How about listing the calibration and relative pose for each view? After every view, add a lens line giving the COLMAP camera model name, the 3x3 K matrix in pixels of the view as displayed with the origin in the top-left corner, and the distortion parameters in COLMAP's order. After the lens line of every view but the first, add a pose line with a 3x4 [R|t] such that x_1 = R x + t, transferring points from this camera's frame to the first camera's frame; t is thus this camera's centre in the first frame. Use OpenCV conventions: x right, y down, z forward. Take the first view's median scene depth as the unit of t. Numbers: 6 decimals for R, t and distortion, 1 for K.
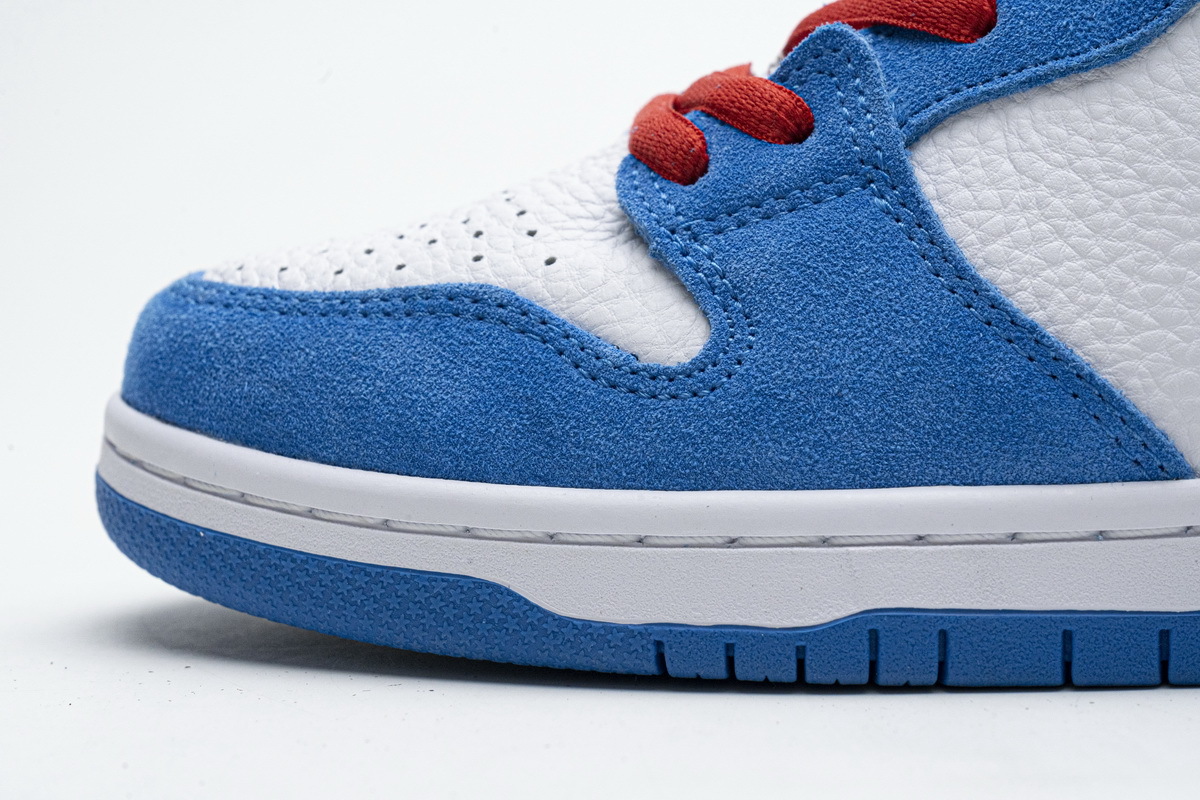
lens RADIAL K [[2299.6, 0, 600.0], [0, 2299.6, 400.0], [0, 0, 1]] dist [0.023746, -0.197554]
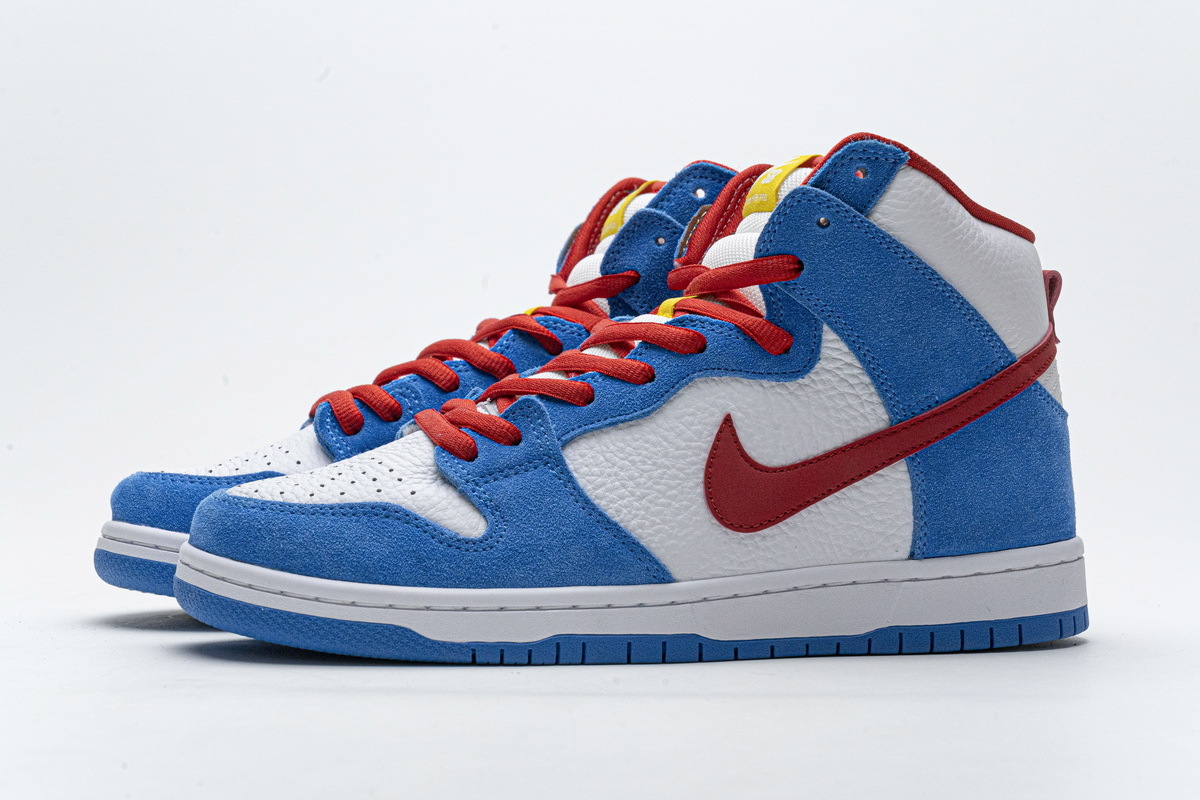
lens RADIAL K [[2299.6, 0, 600.0], [0, 2299.6, 400.0], [0, 0, 1]] dist [0.023746, -0.197554]
pose [[0.948350, 0.021348, 0.316507, -0.617557], [-0.004007, 0.998460, -0.055338, -0.026430], [-0.317201, 0.051211, 0.946975, -1.371775]]
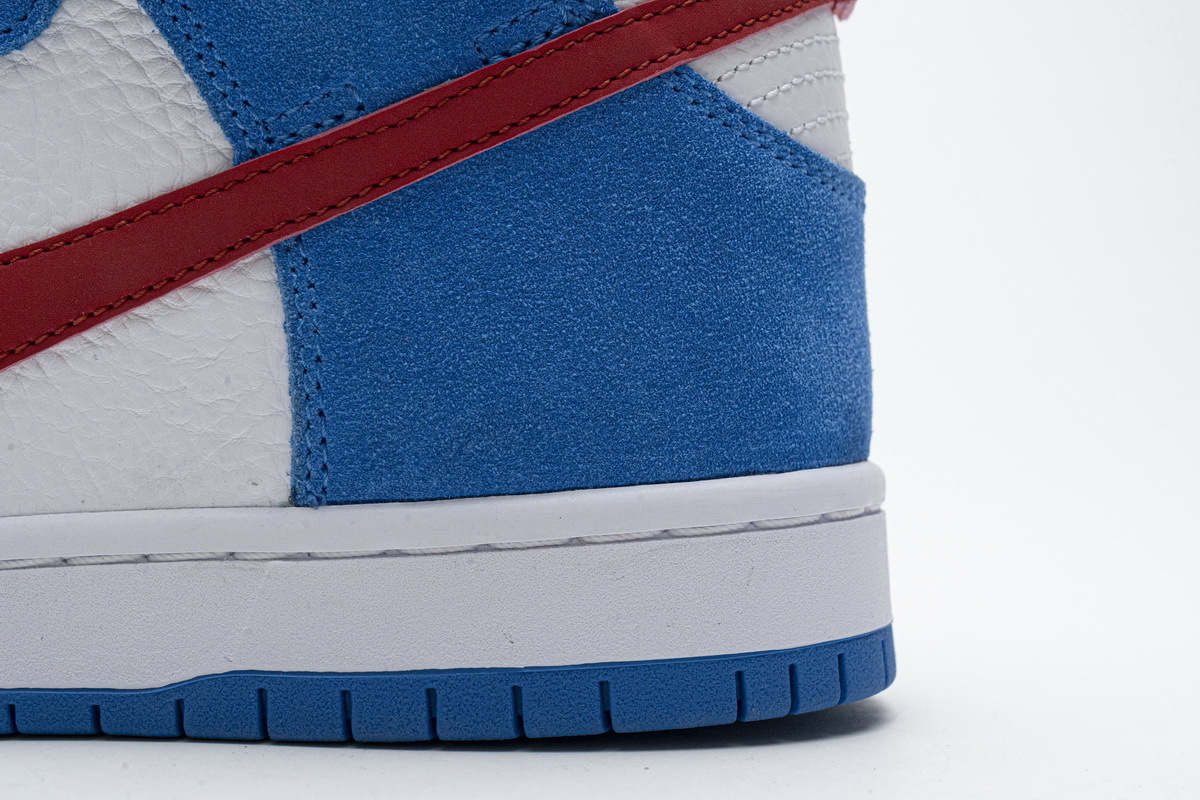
lens RADIAL K [[2299.6, 0, 600.0], [0, 2299.6, 400.0], [0, 0, 1]] dist [0.023746, -0.197554]
pose [[0.999408, 0.033223, 0.008906, 0.652995], [-0.032898, 0.998863, -0.034508, -0.008142], [-0.010043, 0.034195, 0.999365, -0.063911]]
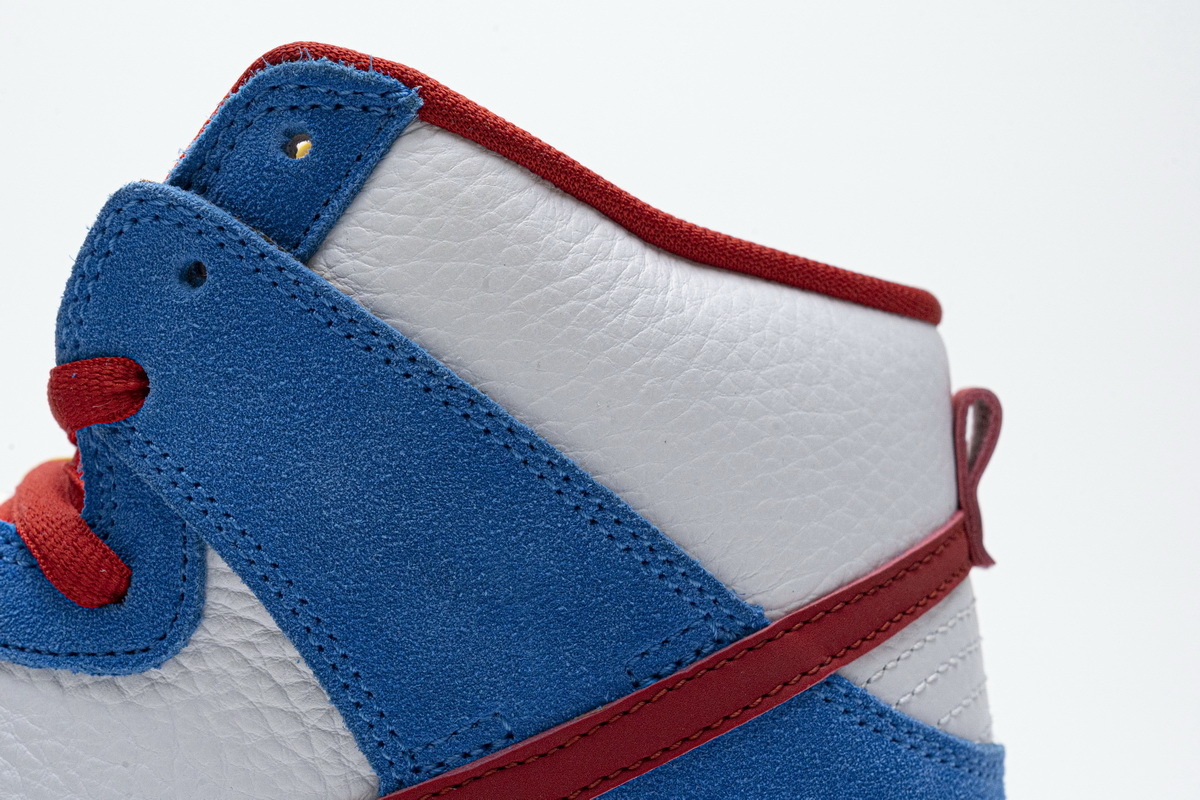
lens RADIAL K [[2299.6, 0, 600.0], [0, 2299.6, 400.0], [0, 0, 1]] dist [0.023746, -0.197554]
pose [[0.999475, 0.031037, 0.009338, 0.577844], [-0.030053, 0.995337, -0.091655, -0.221722], [-0.012139, 0.091326, 0.995747, -0.053245]]
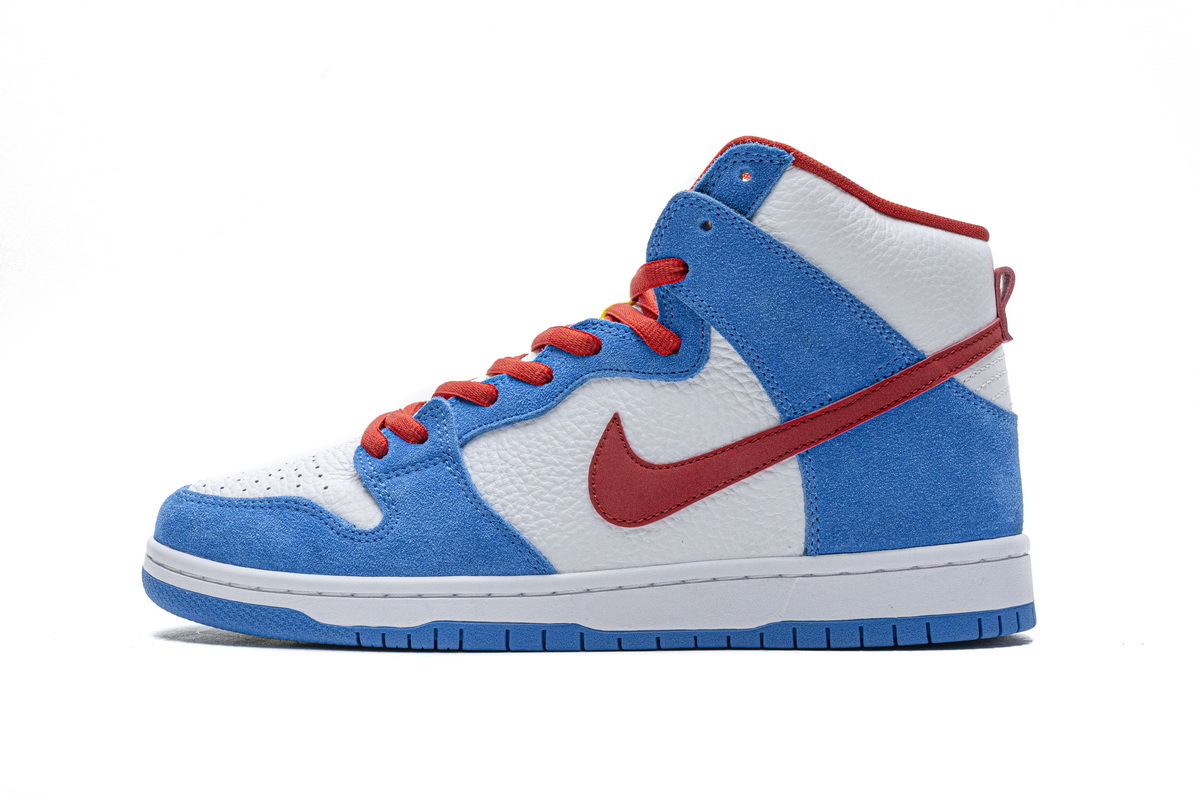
lens RADIAL K [[2299.6, 0, 600.0], [0, 2299.6, 400.0], [0, 0, 1]] dist [0.023746, -0.197554]
pose [[0.999779, 0.014571, 0.015165, 0.254232], [-0.013624, 0.998057, -0.060795, -0.006447], [-0.016021, 0.060575, 0.998035, -1.639390]]
